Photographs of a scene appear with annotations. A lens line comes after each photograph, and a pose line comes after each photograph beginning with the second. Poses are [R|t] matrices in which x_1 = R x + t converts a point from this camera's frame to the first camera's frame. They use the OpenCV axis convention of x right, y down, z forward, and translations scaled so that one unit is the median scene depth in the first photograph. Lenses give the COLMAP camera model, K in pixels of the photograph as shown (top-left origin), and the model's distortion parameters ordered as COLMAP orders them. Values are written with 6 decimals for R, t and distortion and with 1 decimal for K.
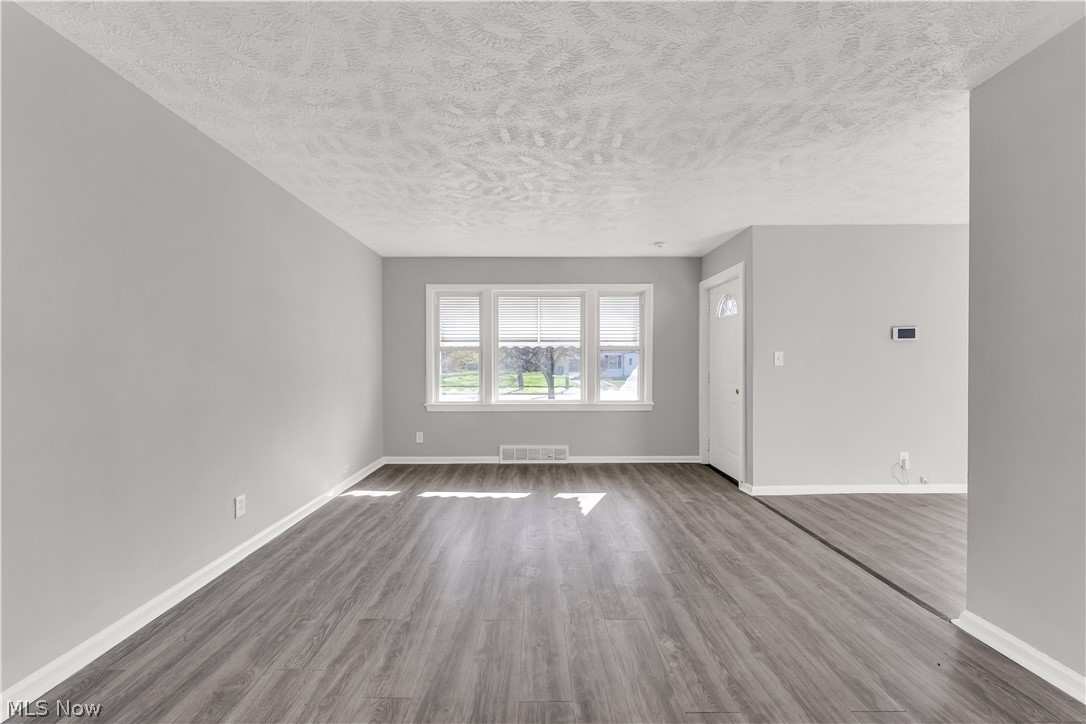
lens RADIAL K [[445.3, 0, 536.2], [0, 445.3, 376.7], [0, 0, 1]] dist [0.000681, 0.000164]
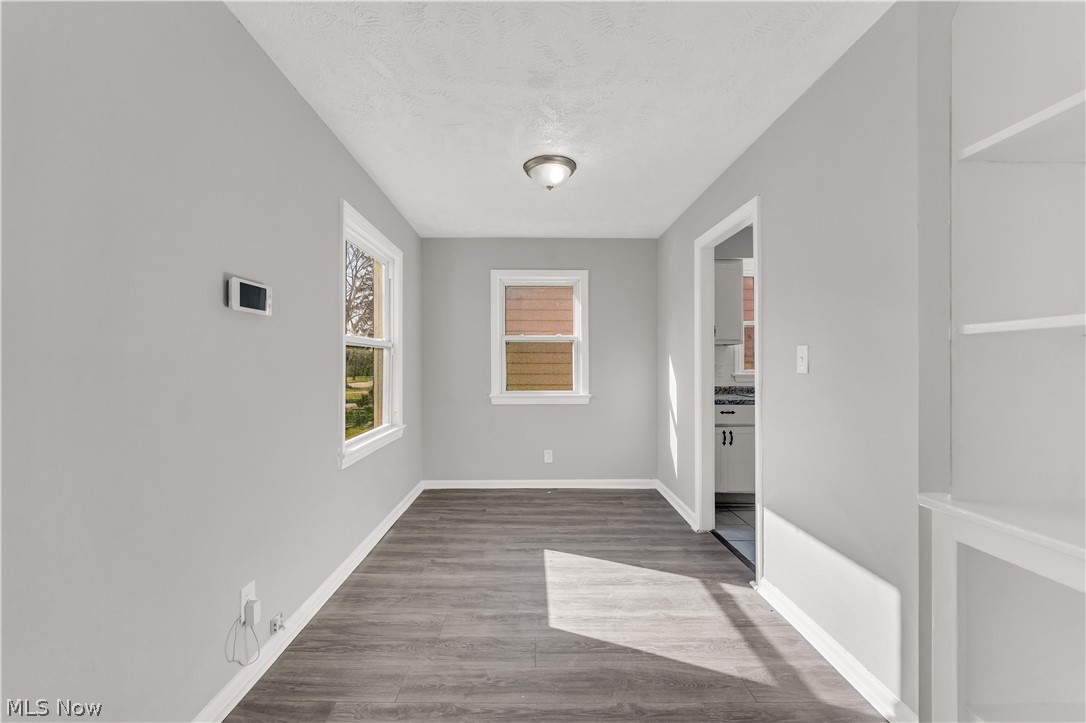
lens RADIAL K [[445.3, 0, 536.2], [0, 445.3, 362.3], [0, 0, 1]] dist [0.000681, 0.000164]
pose [[0.002473, 0.009324, 0.999953, 0.455705], [0.031869, 0.999448, -0.009398, -0.026375], [-0.999489, 0.031891, 0.002174, 0.804417]]
